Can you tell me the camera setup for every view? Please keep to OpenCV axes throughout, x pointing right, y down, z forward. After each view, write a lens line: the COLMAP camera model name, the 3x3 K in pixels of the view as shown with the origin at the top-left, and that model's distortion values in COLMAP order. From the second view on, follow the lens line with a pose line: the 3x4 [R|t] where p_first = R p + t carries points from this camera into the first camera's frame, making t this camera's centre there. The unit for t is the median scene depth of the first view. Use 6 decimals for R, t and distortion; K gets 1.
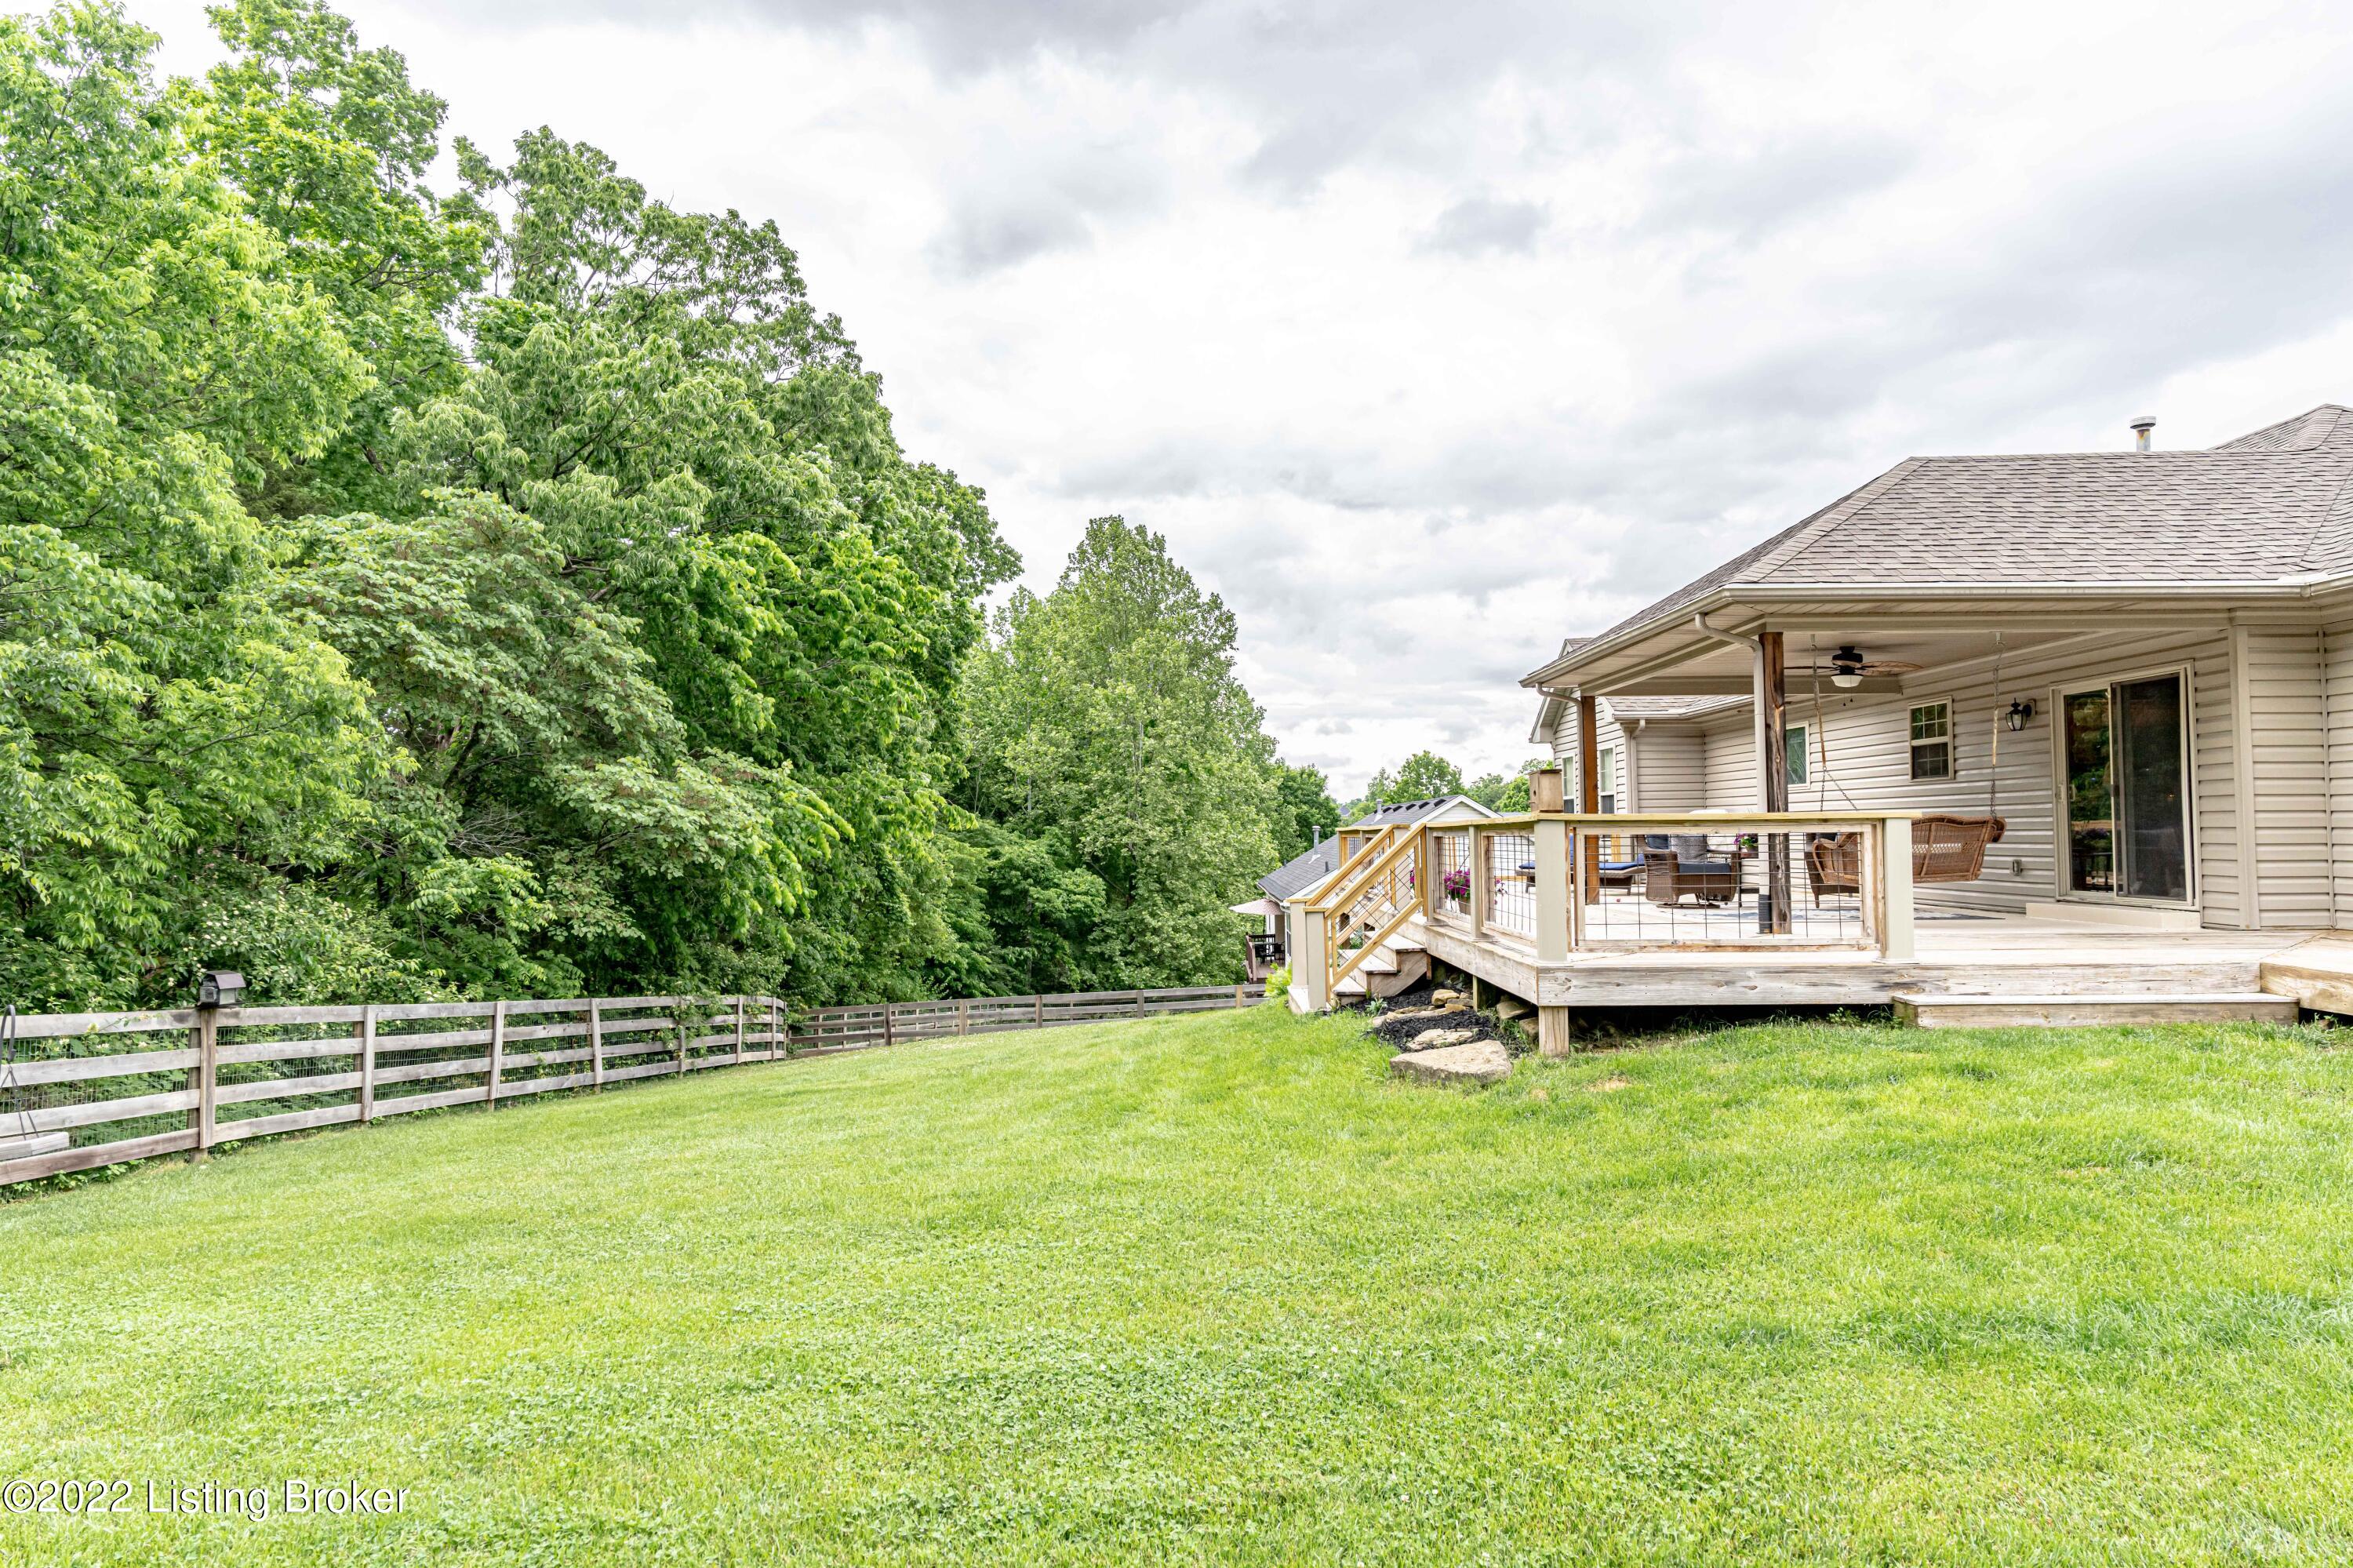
lens RADIAL K [[1375.7, 0, 1176.5], [0, 1375.7, 784.0], [0, 0, 1]] dist [0.023035, -0.000473]
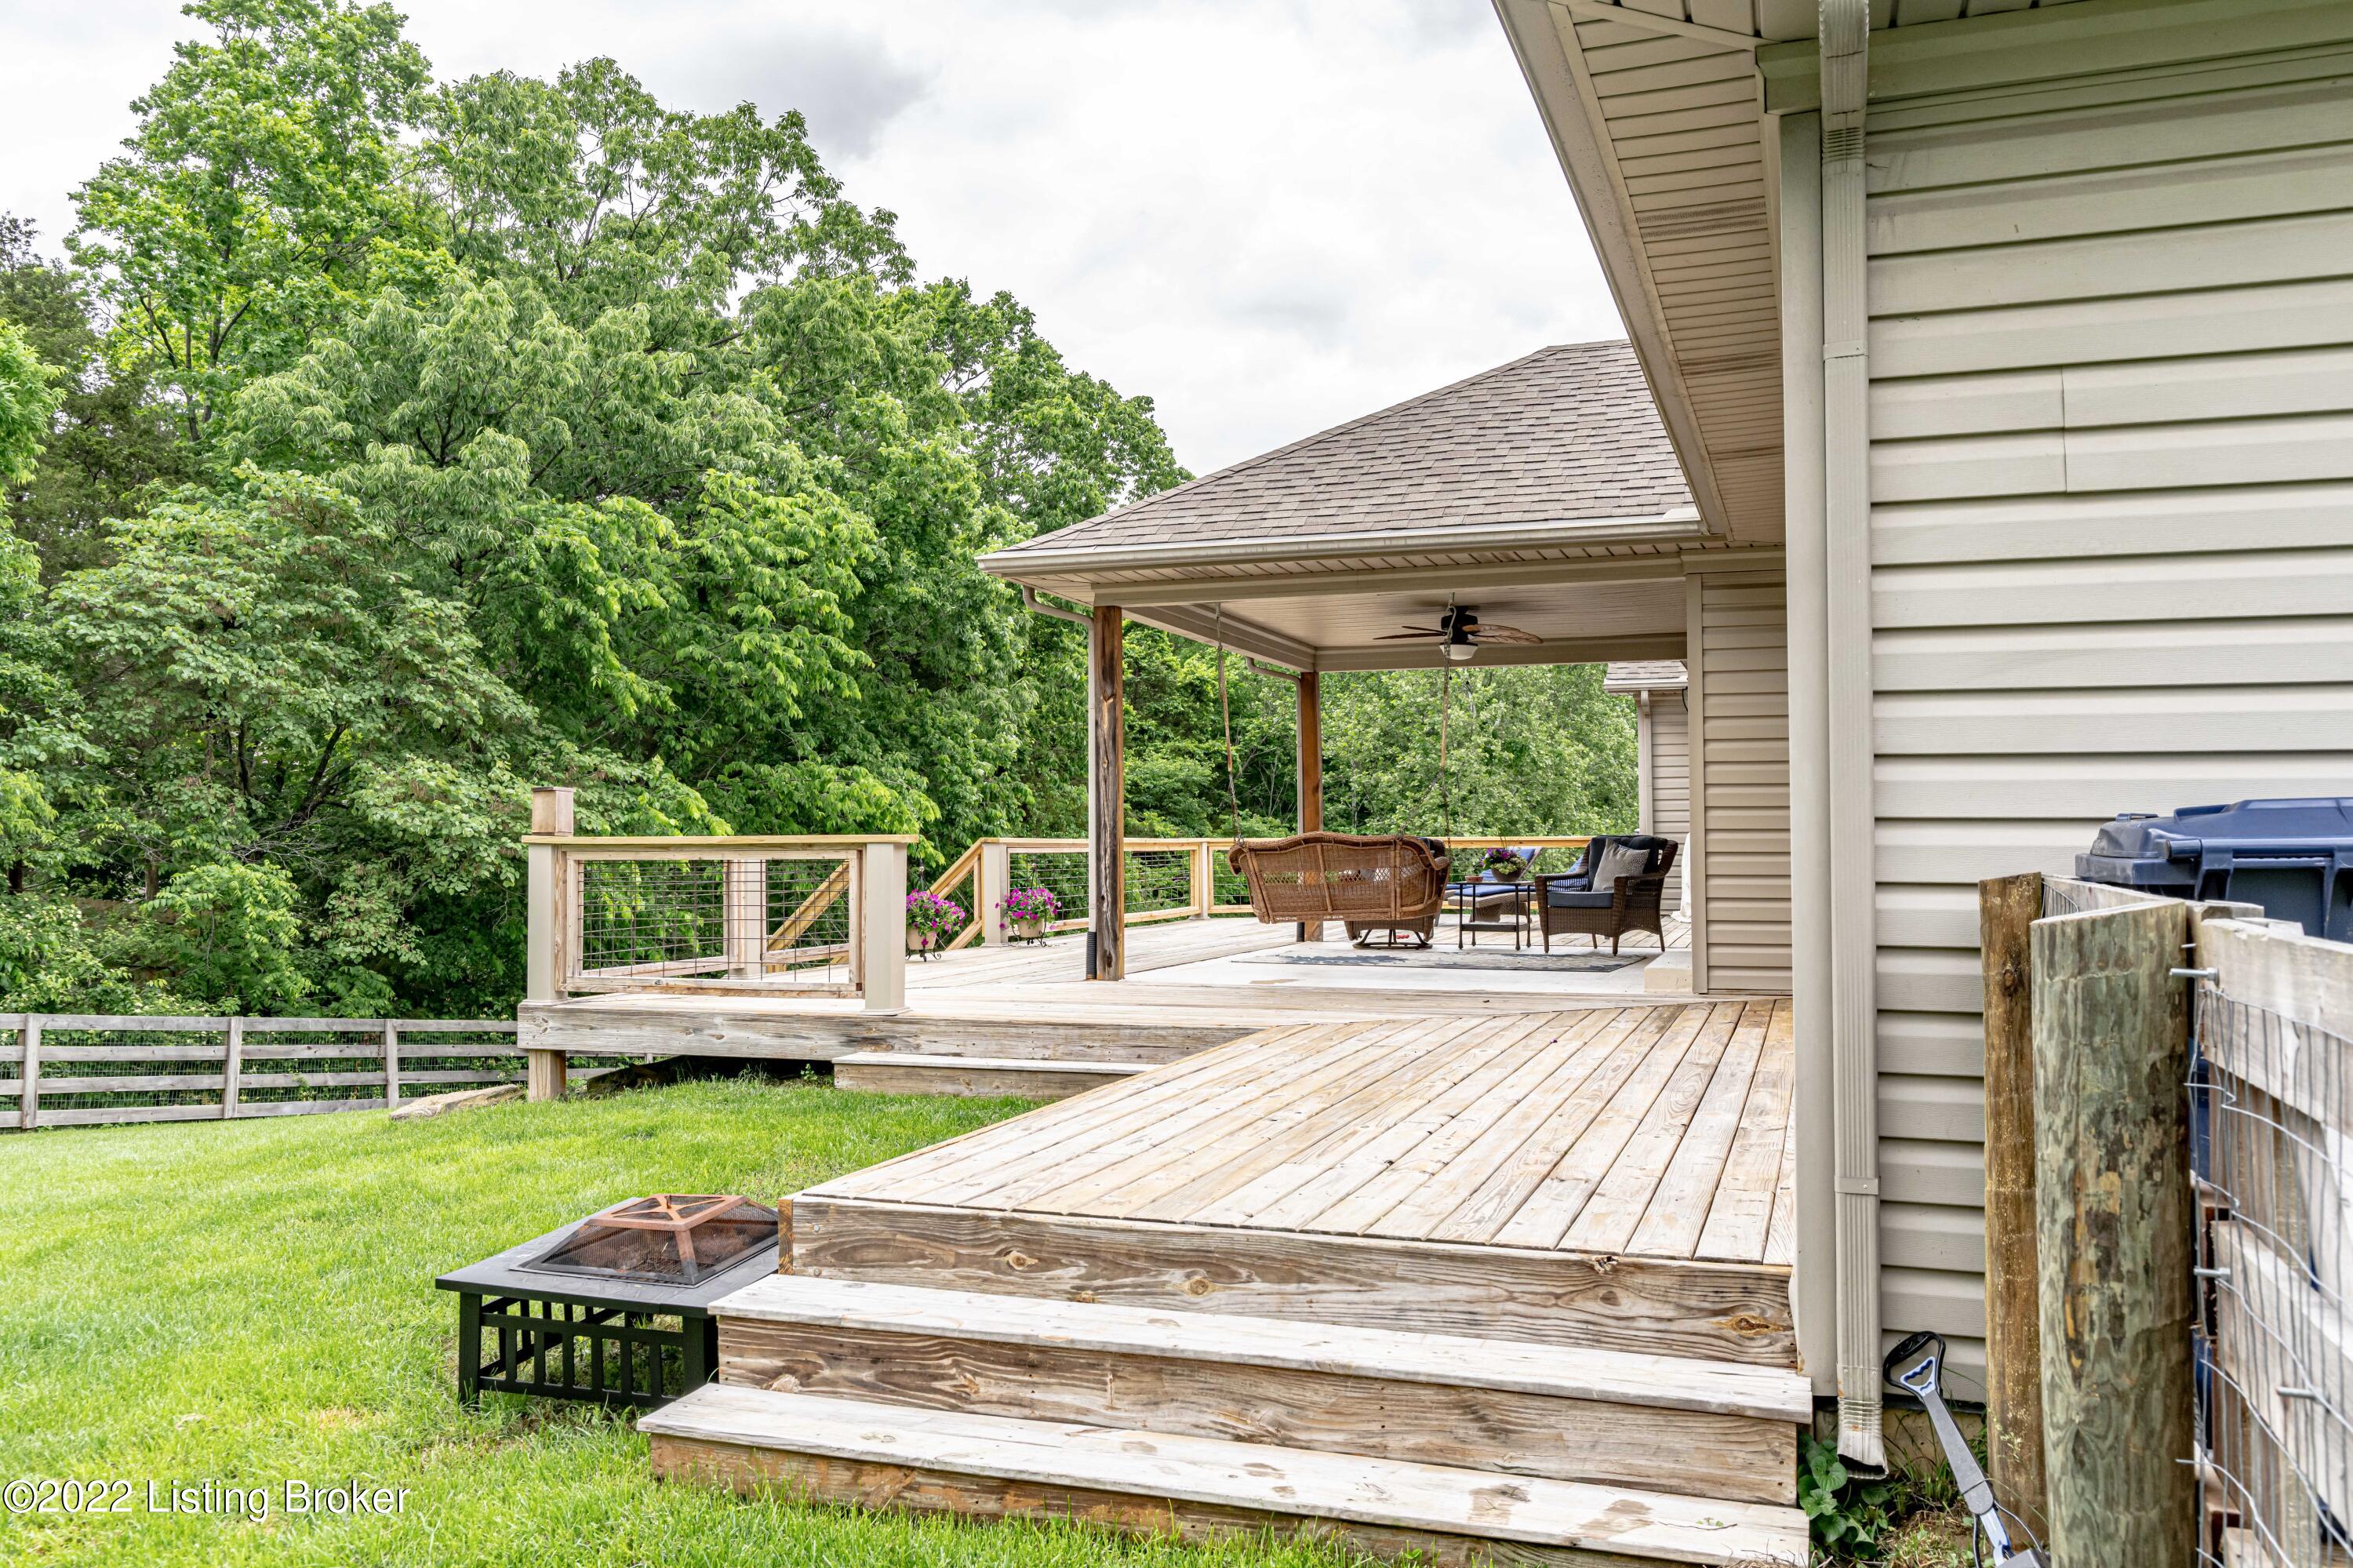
lens RADIAL K [[1902.0, 0, 1176.5], [0, 1902.0, 784.0], [0, 0, 1]] dist [0.081034, 0.003061]
pose [[0.926951, -0.005322, -0.375146, 0.634150], [0.009213, 0.999921, 0.008579, -0.011338], [0.375070, -0.011409, 0.926926, -0.007311]]
